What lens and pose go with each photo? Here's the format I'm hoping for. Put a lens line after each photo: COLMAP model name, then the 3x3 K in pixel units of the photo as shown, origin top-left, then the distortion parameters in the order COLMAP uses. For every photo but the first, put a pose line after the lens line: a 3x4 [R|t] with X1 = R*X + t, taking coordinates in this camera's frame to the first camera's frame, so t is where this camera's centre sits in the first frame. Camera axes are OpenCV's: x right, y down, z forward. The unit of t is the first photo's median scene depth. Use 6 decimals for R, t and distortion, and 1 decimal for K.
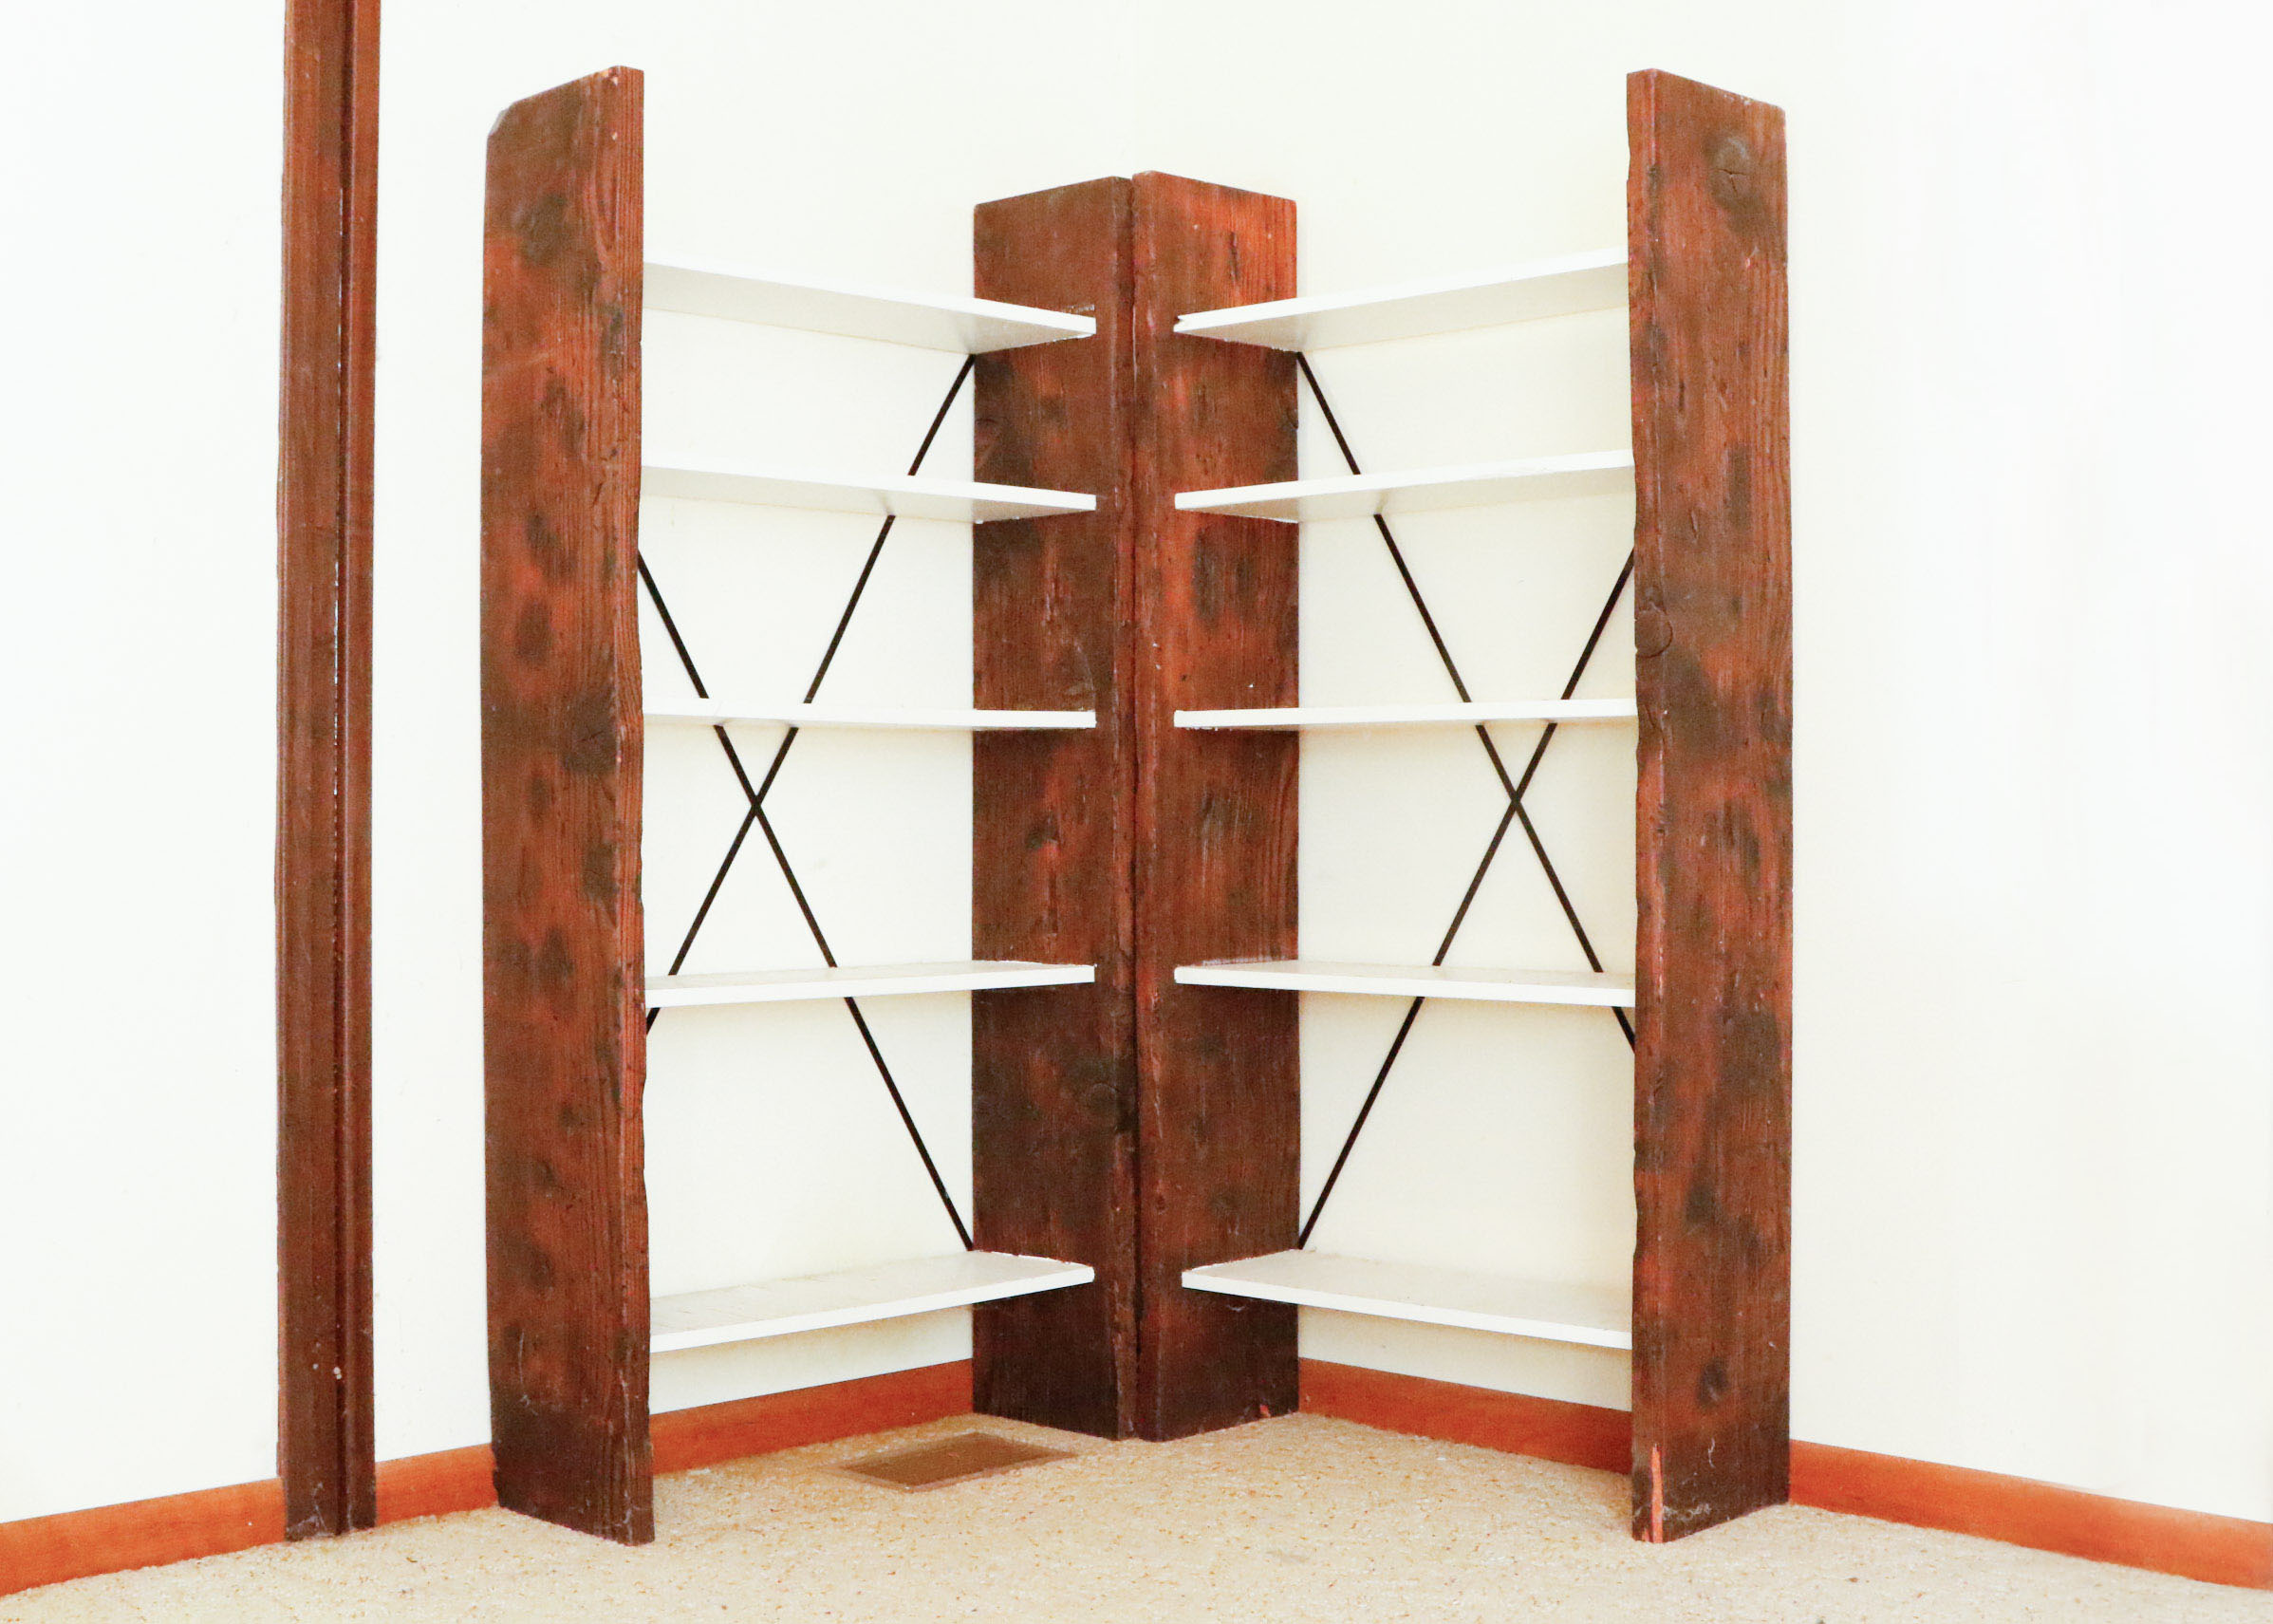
lens RADIAL K [[3065.1, 0, 1136.5], [0, 3065.1, 812.0], [0, 0, 1]] dist [-0.135375, 0.010118]
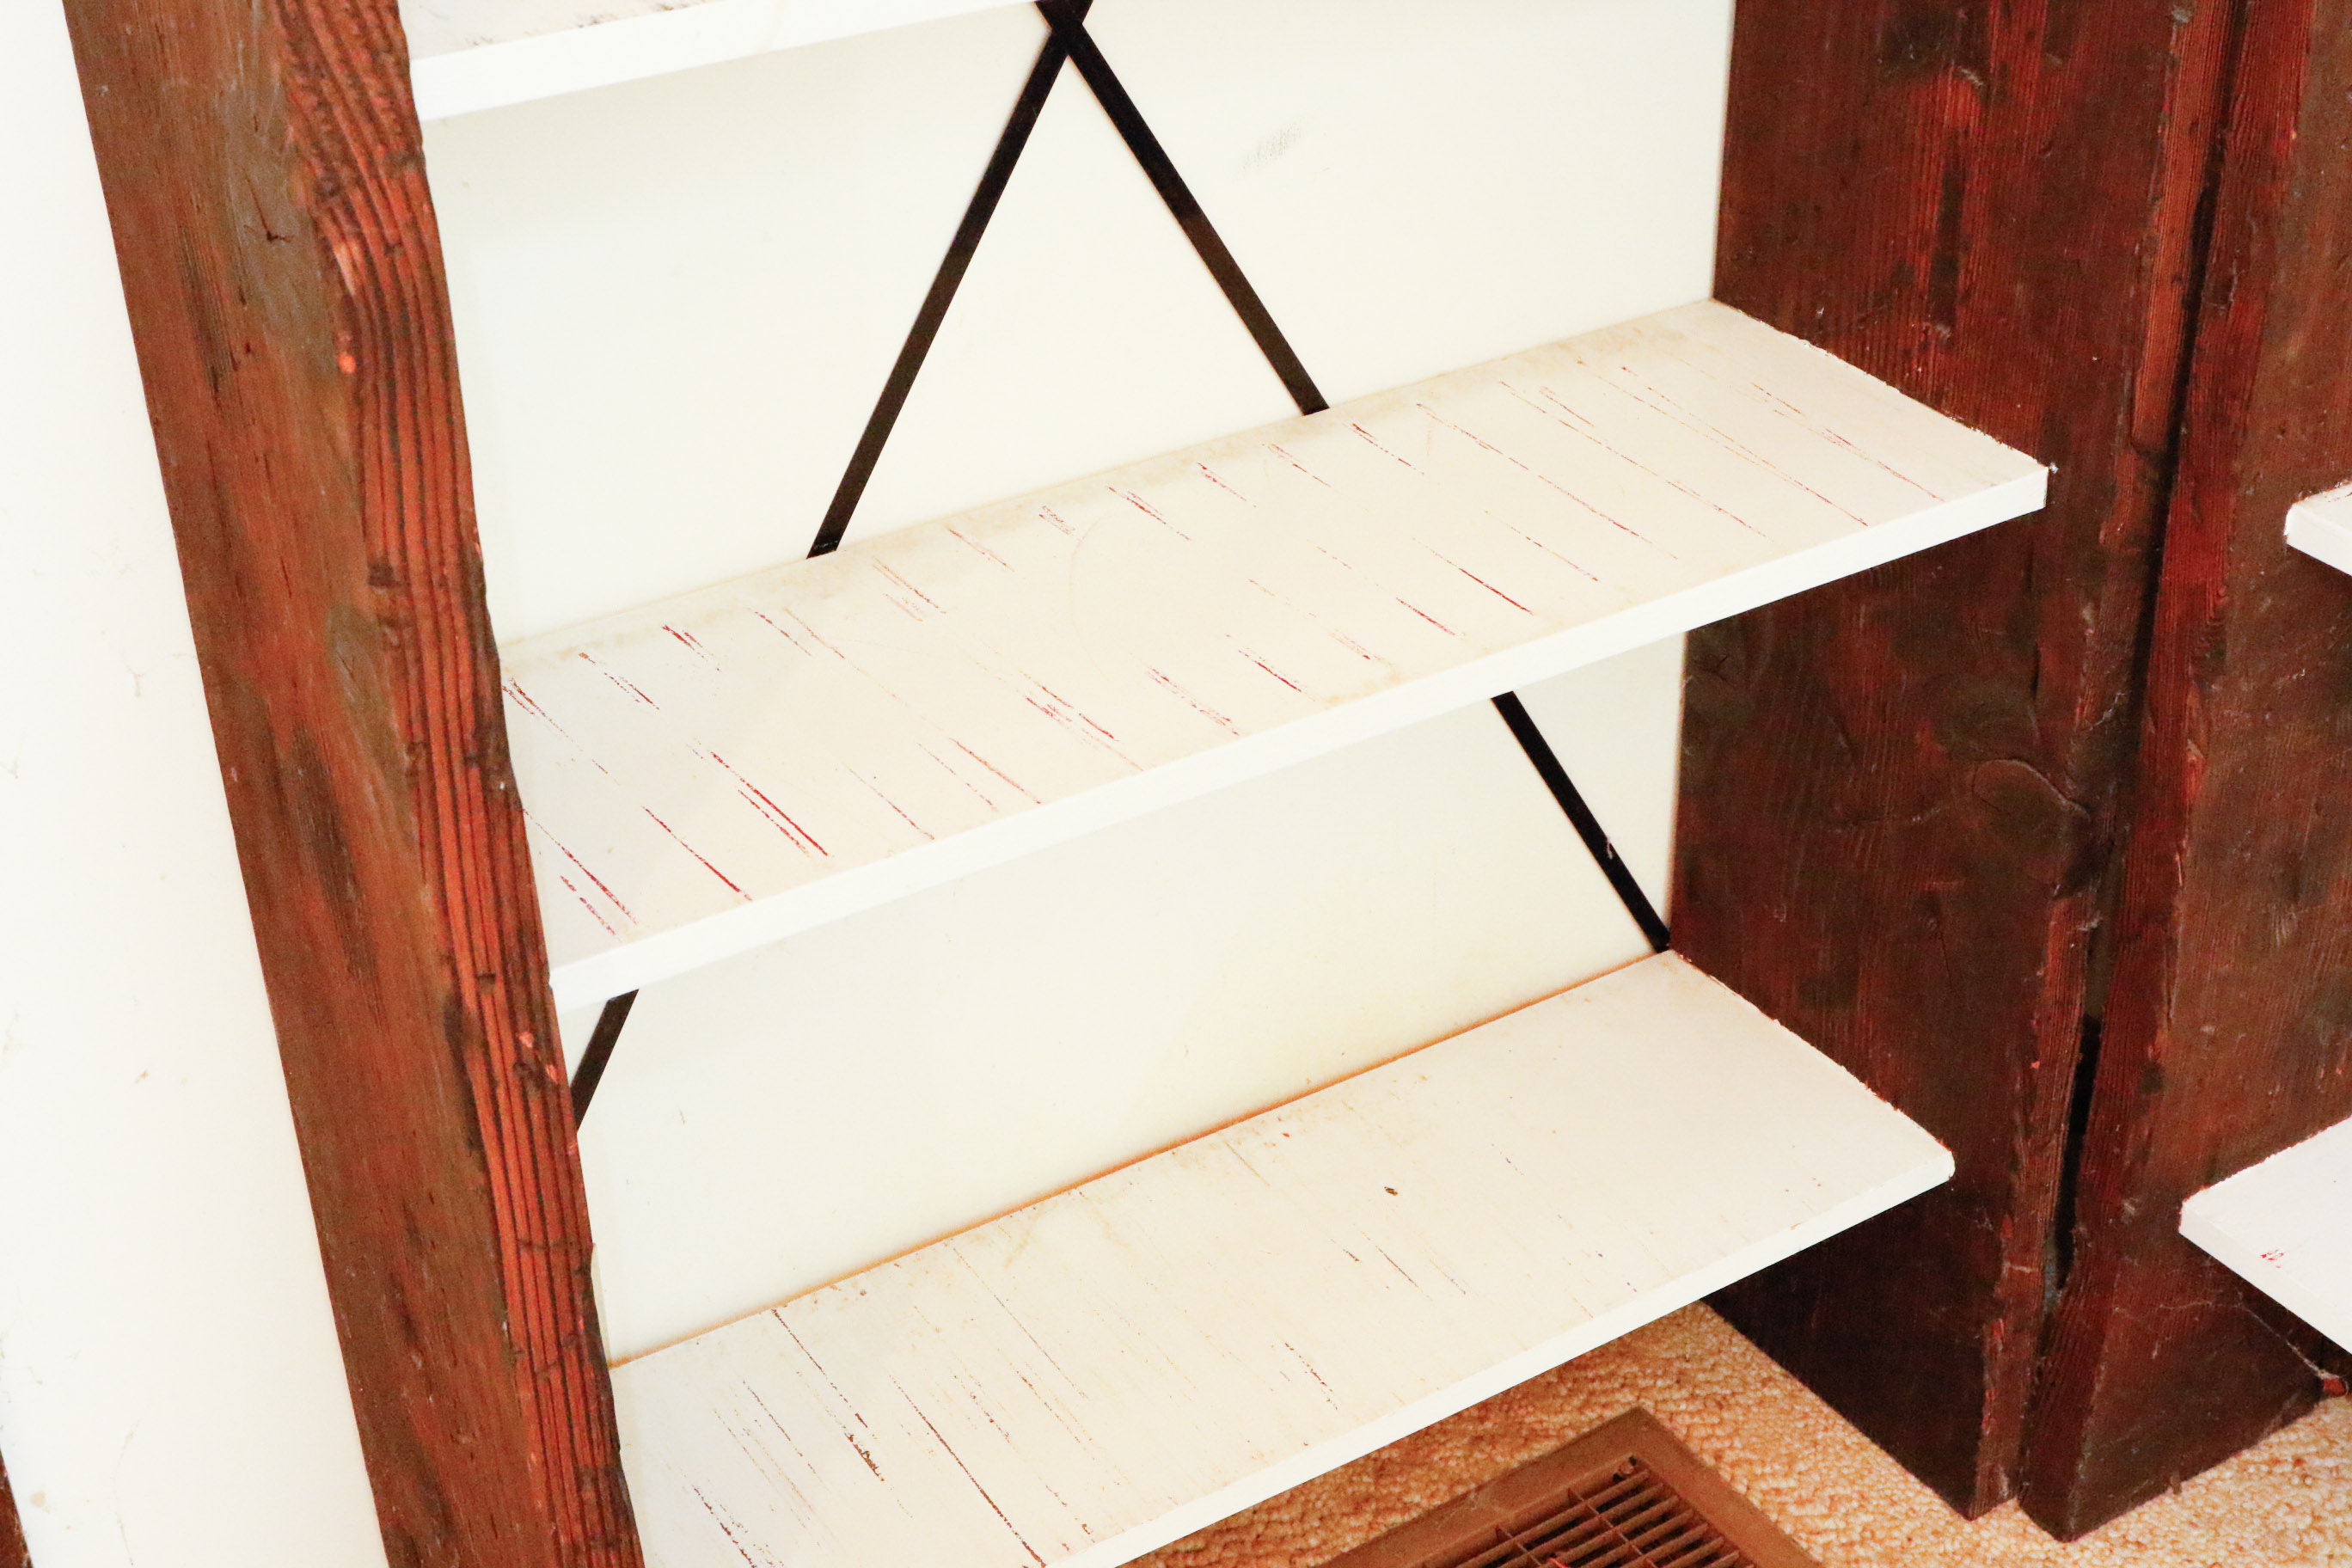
lens RADIAL K [[3313.0, 0, 1172.2], [0, 3313.0, 828.0], [0, 0, 1]] dist [-0.011703, -0.024009]
pose [[0.970823, 0.109896, -0.213134, -0.025961], [0.018998, 0.850764, 0.525204, -0.115477], [0.239045, -0.513929, 0.823854, 0.649374]]
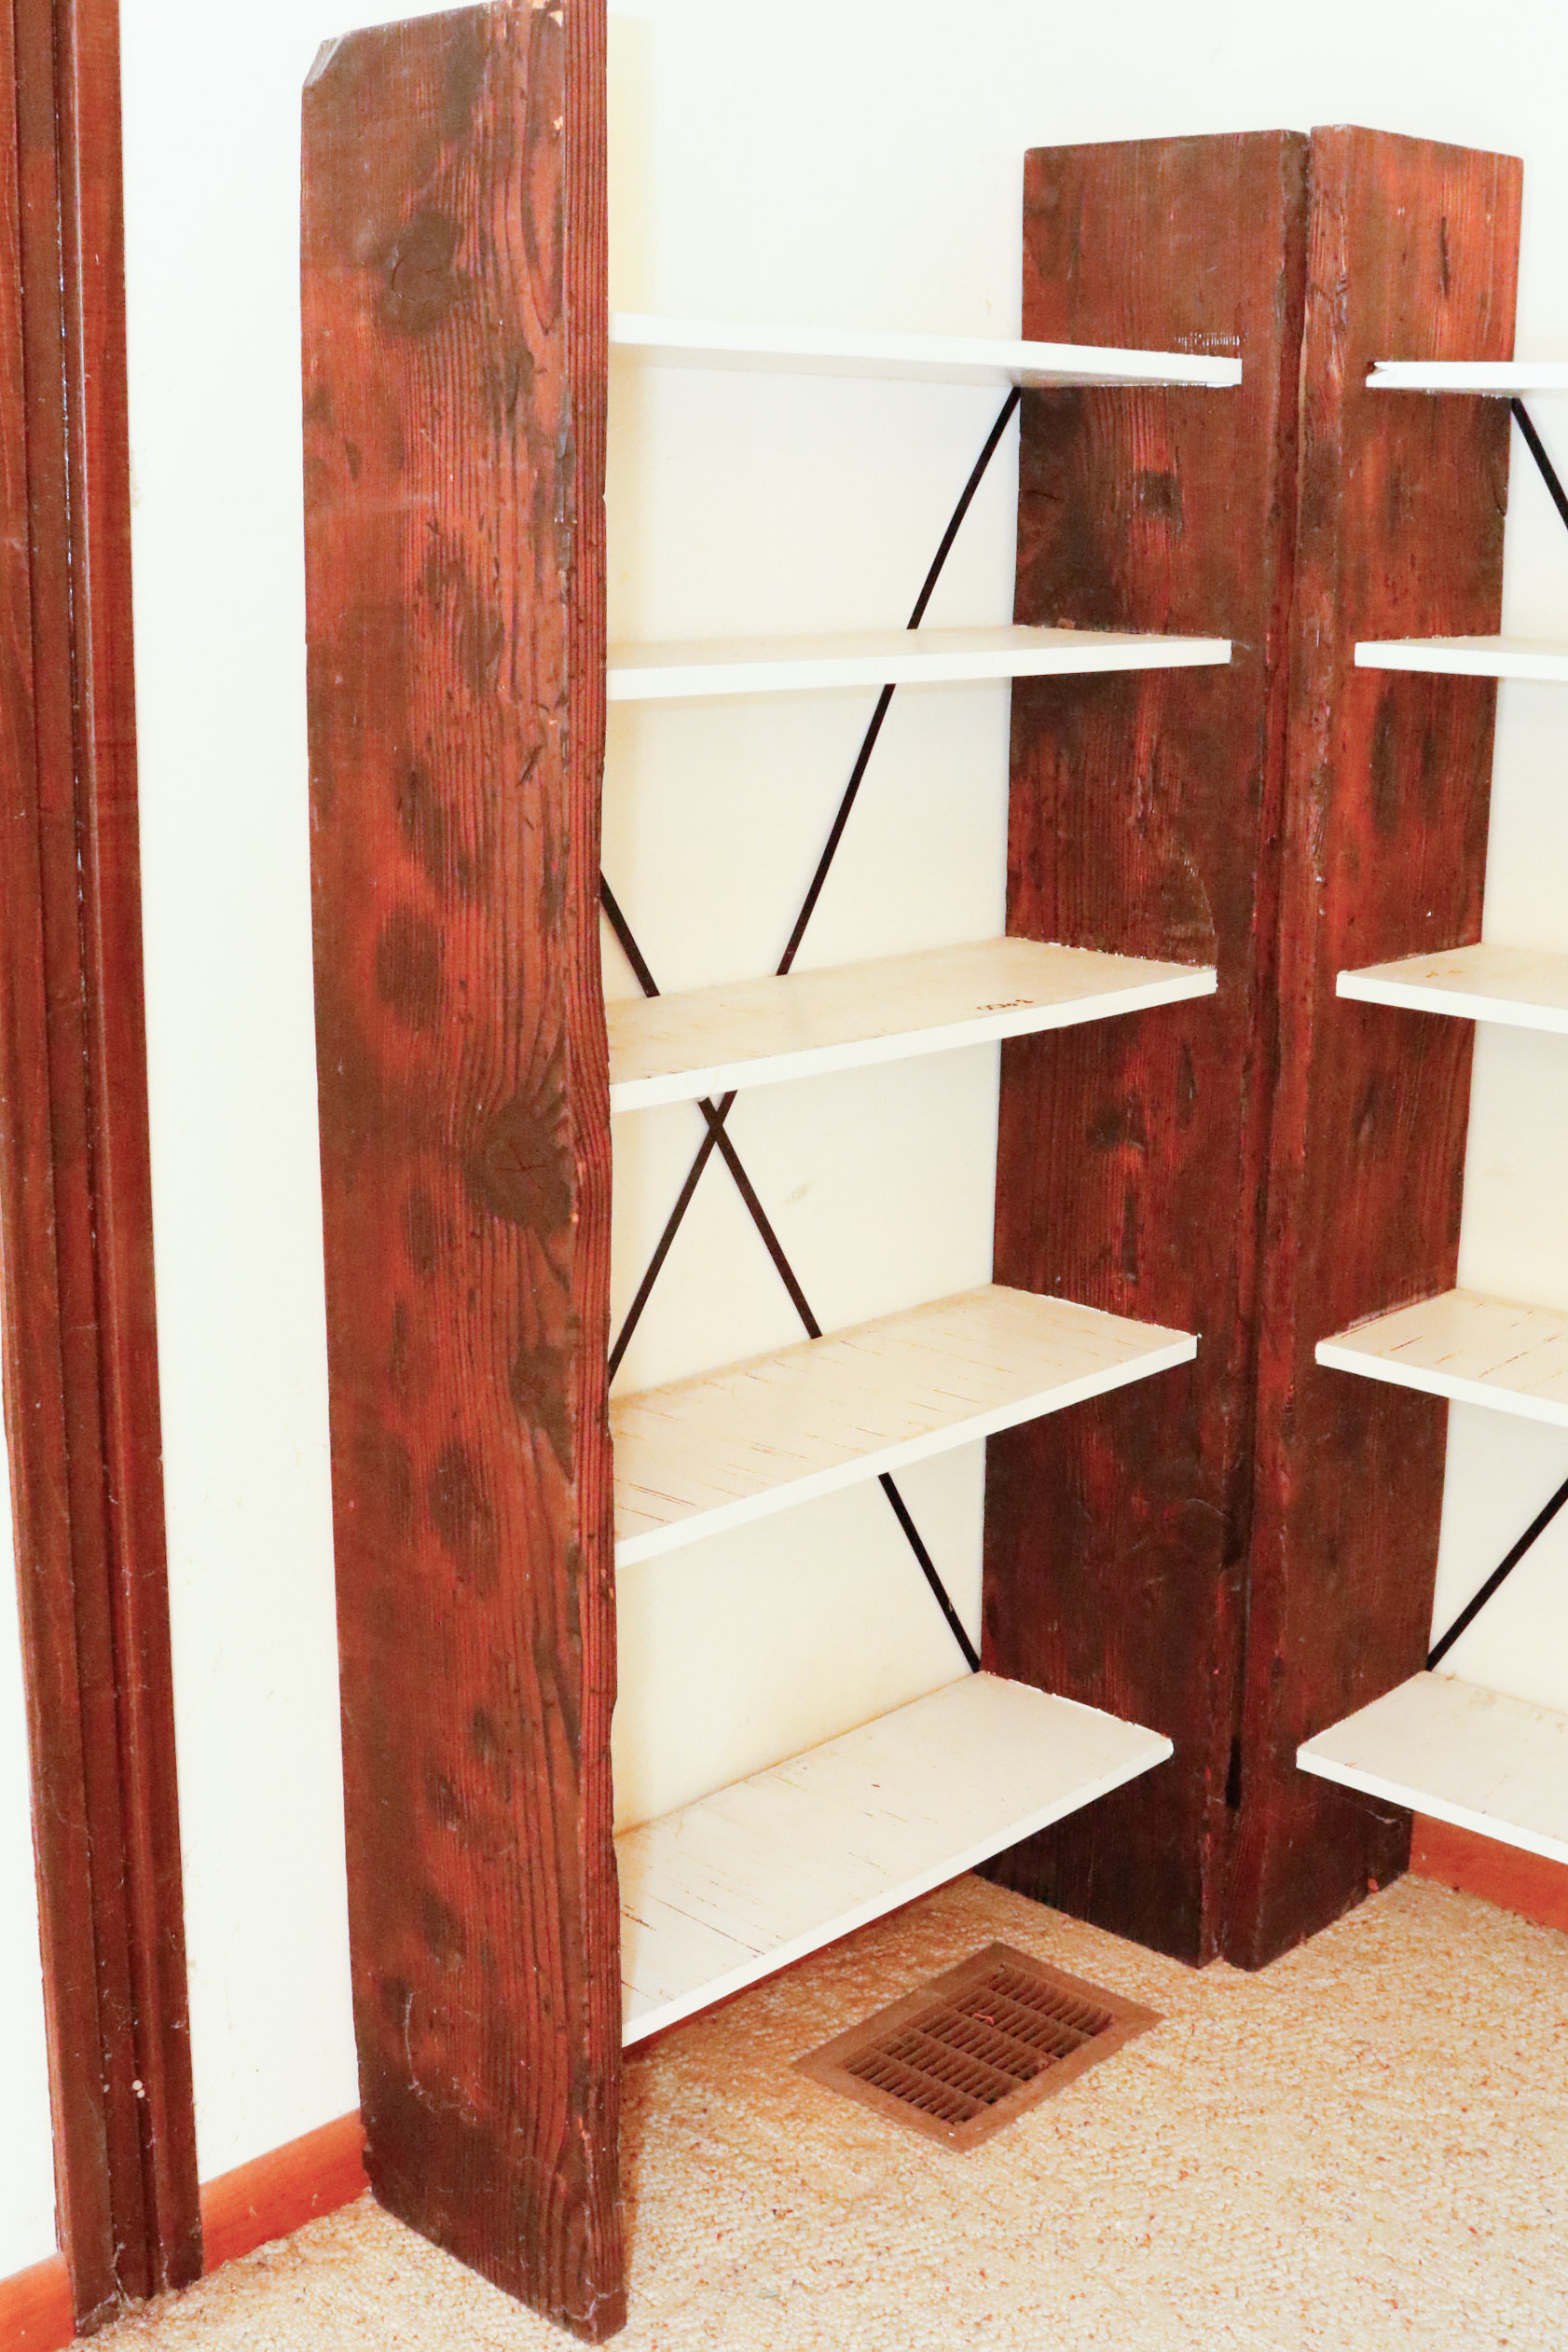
lens RADIAL K [[2889.6, 0, 784.0], [0, 2889.6, 1176.0], [0, 0, 1]] dist [-0.126729, 0.050083]
pose [[0.999762, 0.008239, 0.020181, -0.120152], [-0.012808, 0.971181, 0.237999, -0.137567], [-0.017639, -0.238201, 0.971056, 0.387578]]
